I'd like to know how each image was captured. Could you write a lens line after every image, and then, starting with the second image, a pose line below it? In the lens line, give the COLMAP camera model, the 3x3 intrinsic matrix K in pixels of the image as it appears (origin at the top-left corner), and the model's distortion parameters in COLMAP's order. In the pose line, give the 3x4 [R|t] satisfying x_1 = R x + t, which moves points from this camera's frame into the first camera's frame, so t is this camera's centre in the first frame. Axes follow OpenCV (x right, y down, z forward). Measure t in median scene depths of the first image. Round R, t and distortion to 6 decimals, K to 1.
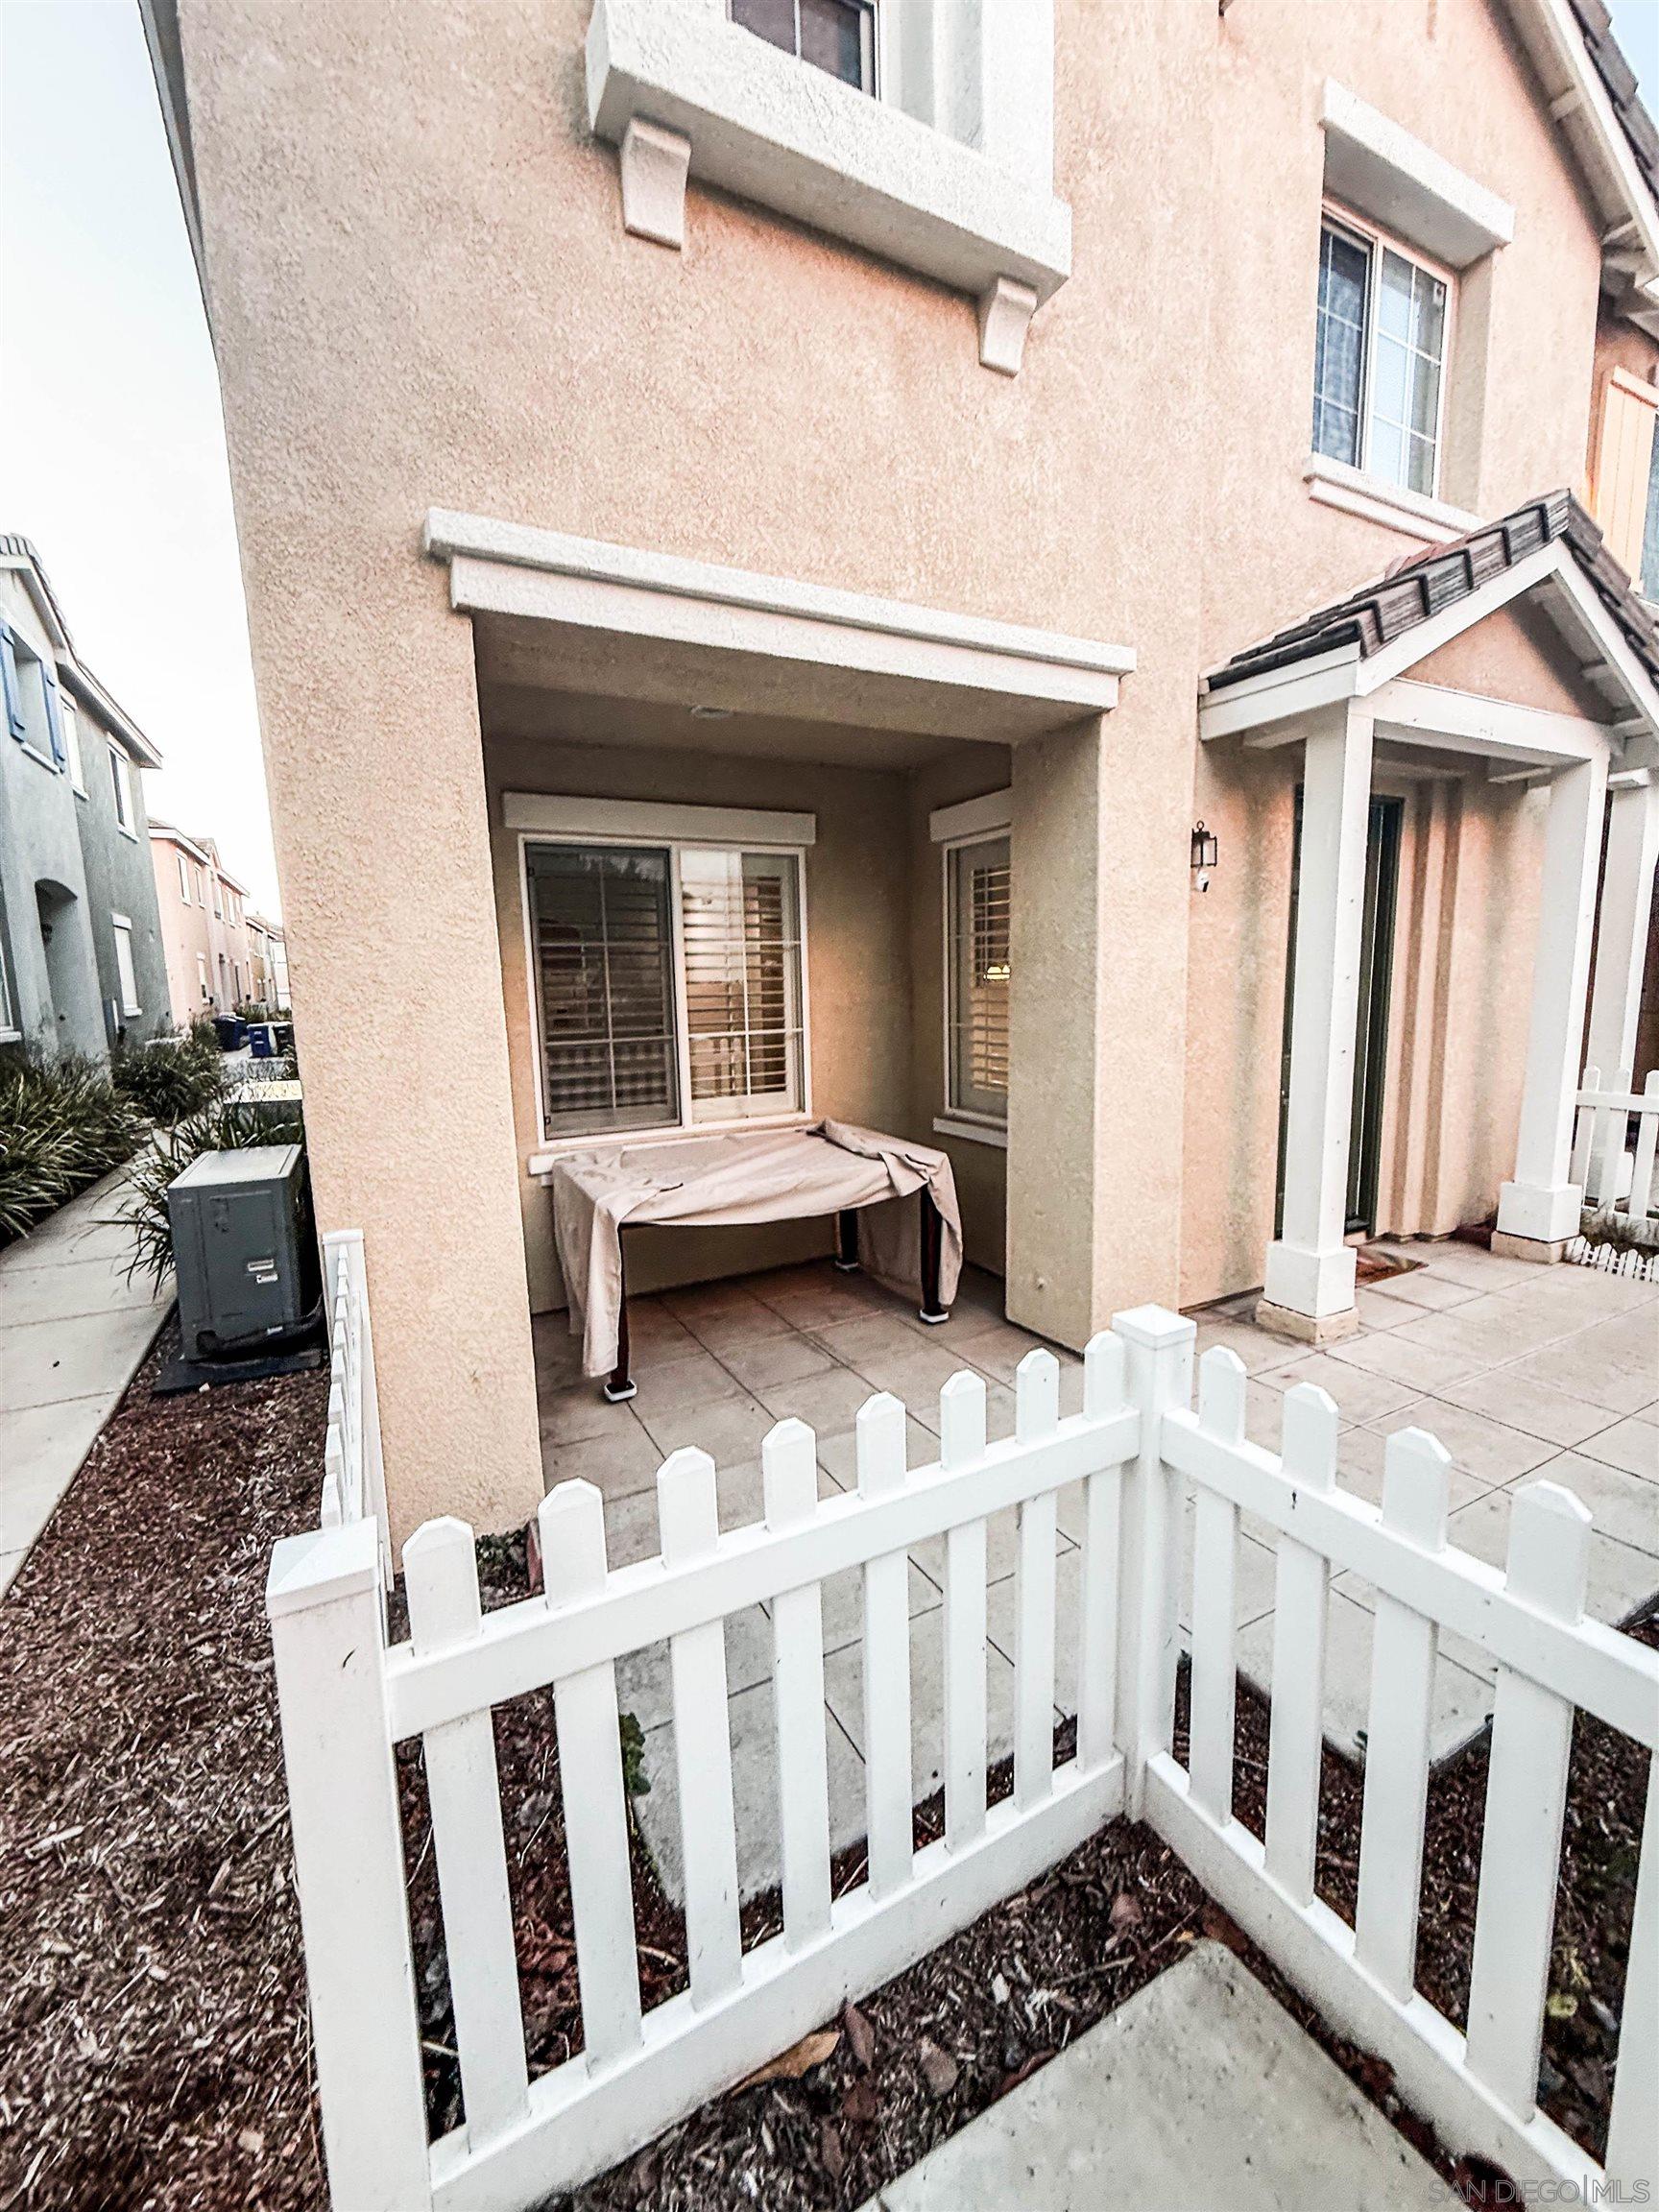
lens RADIAL K [[883.8, 0, 833.4], [0, 883.8, 1102.1], [0, 0, 1]] dist [-0.001952, 0.000196]
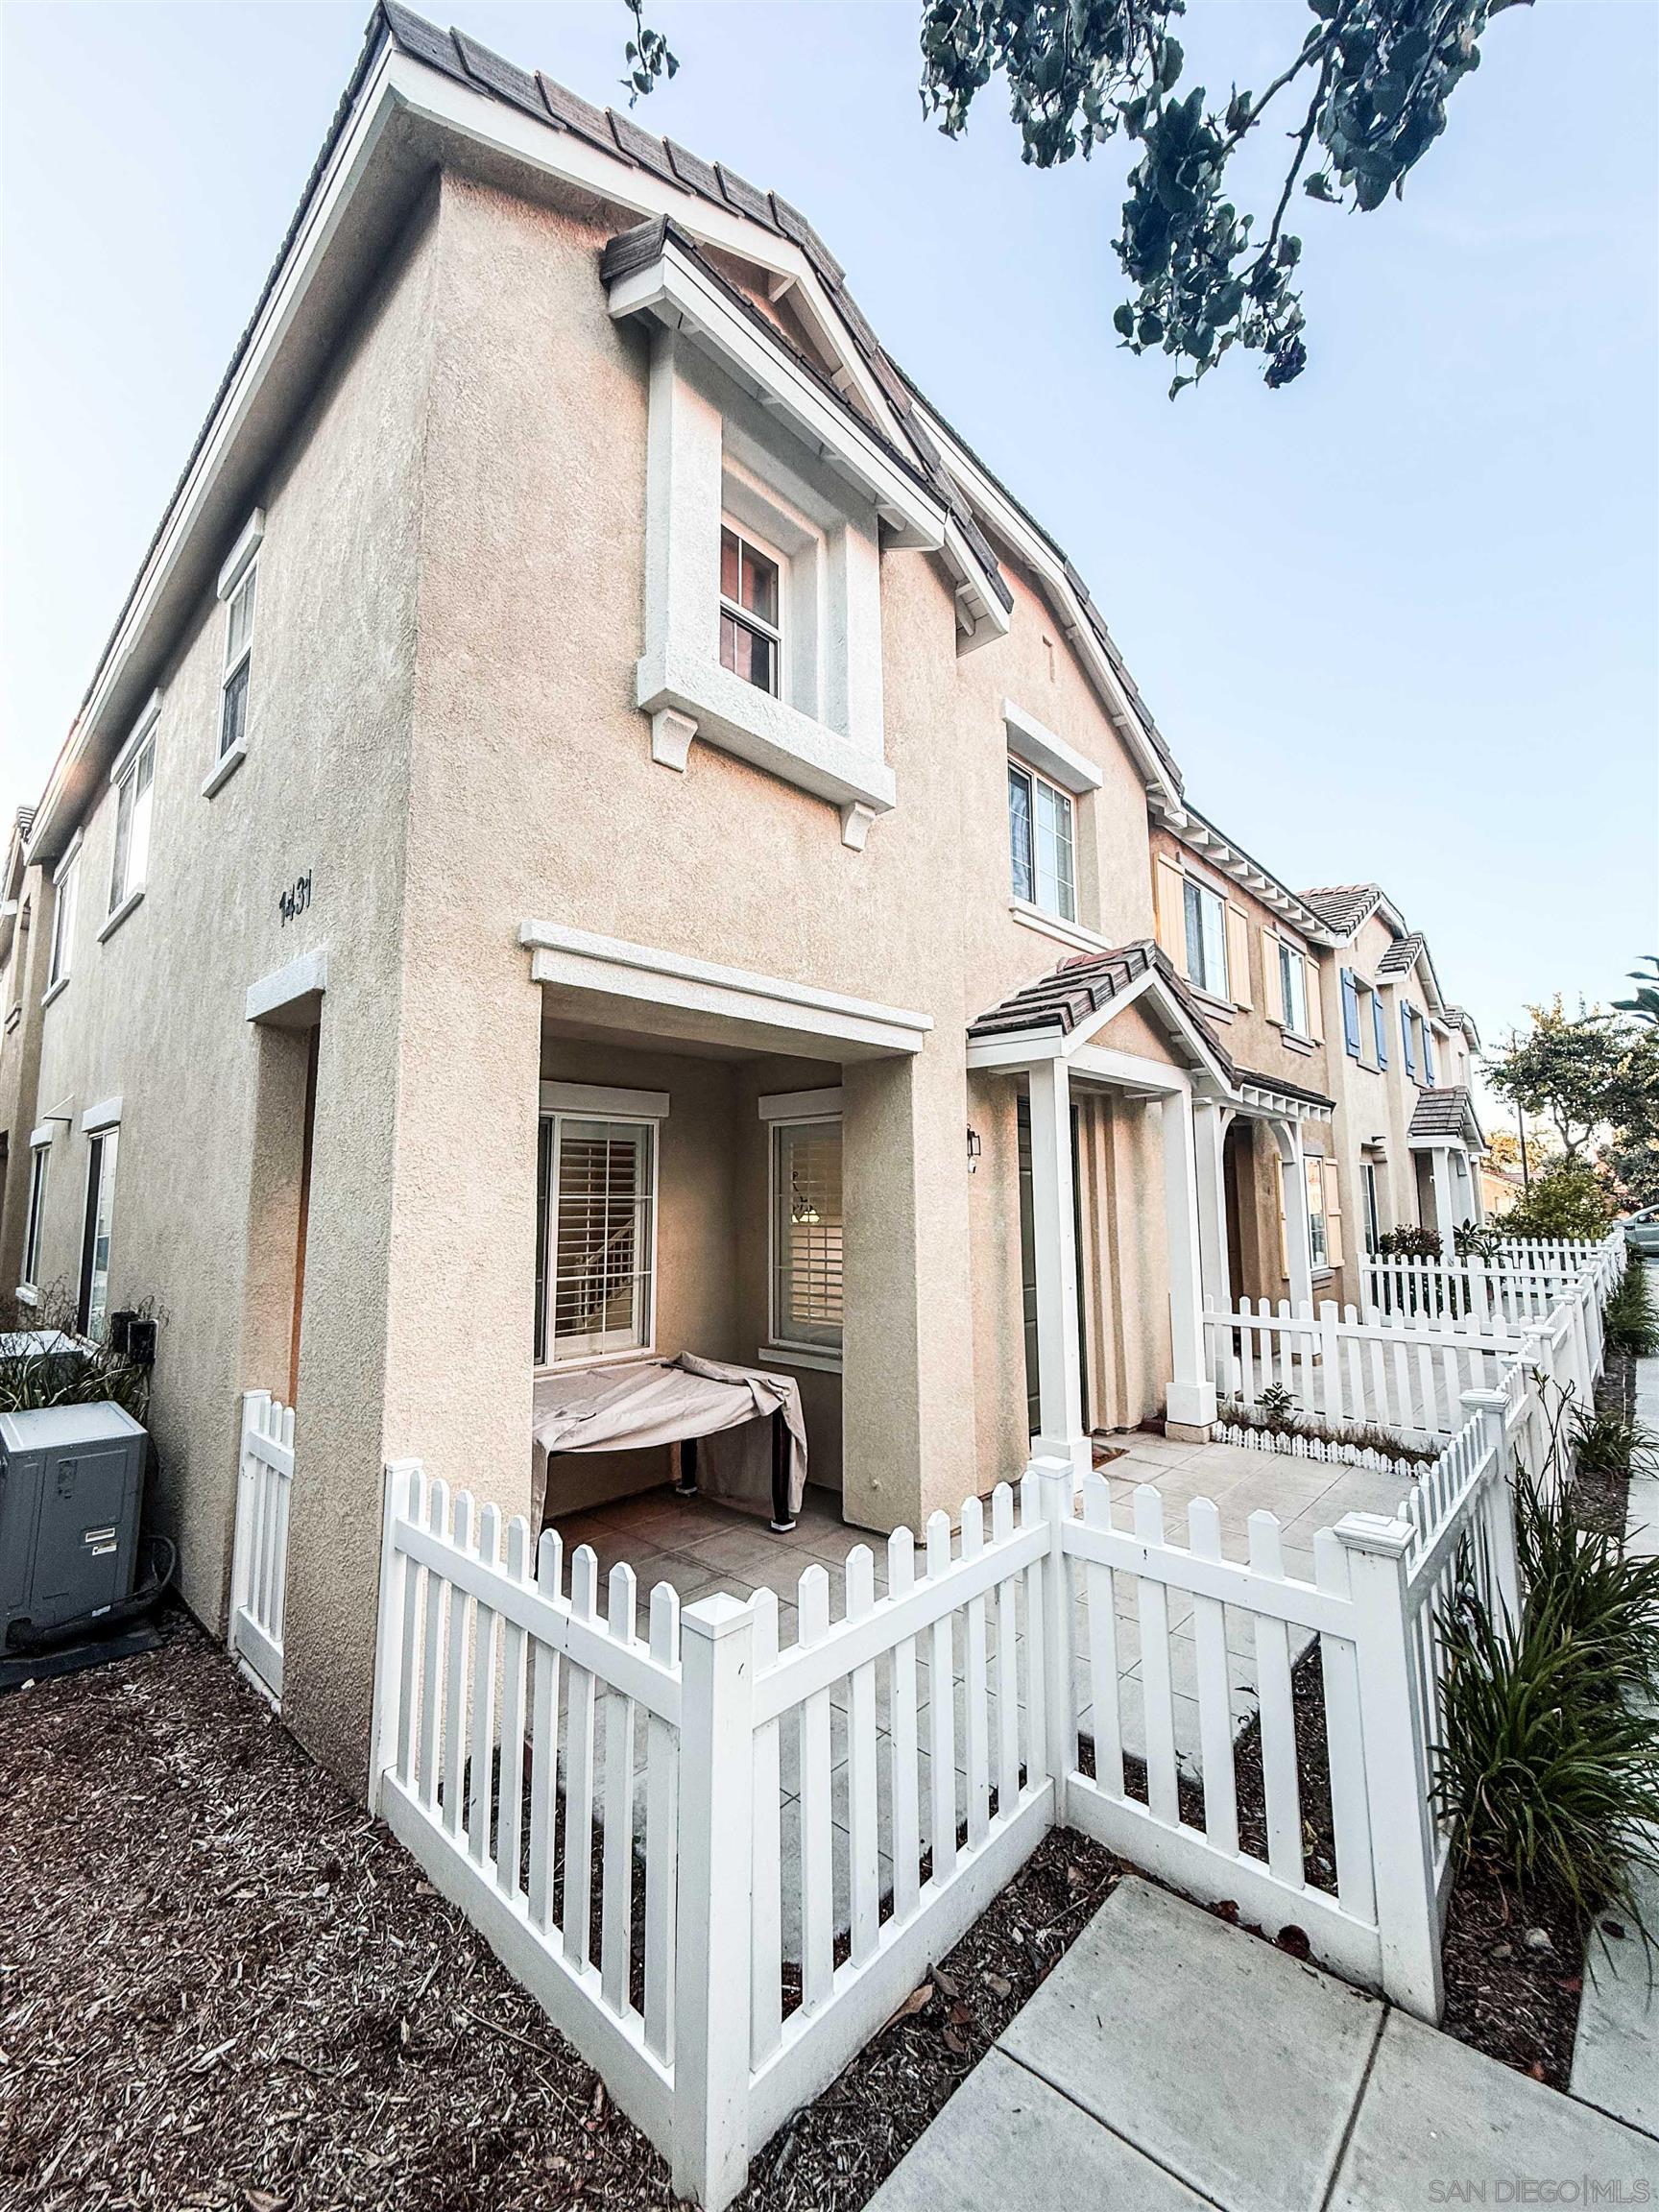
lens RADIAL K [[880.0, 0, 836.3], [0, 880.0, 1096.5], [0, 0, 1]] dist [-0.002398, -0.000091]
pose [[0.943606, 0.058529, 0.325855, -0.250448], [0.028874, 0.965950, -0.257113, -0.002631], [-0.329808, 0.252022, 0.909787, -0.232327]]
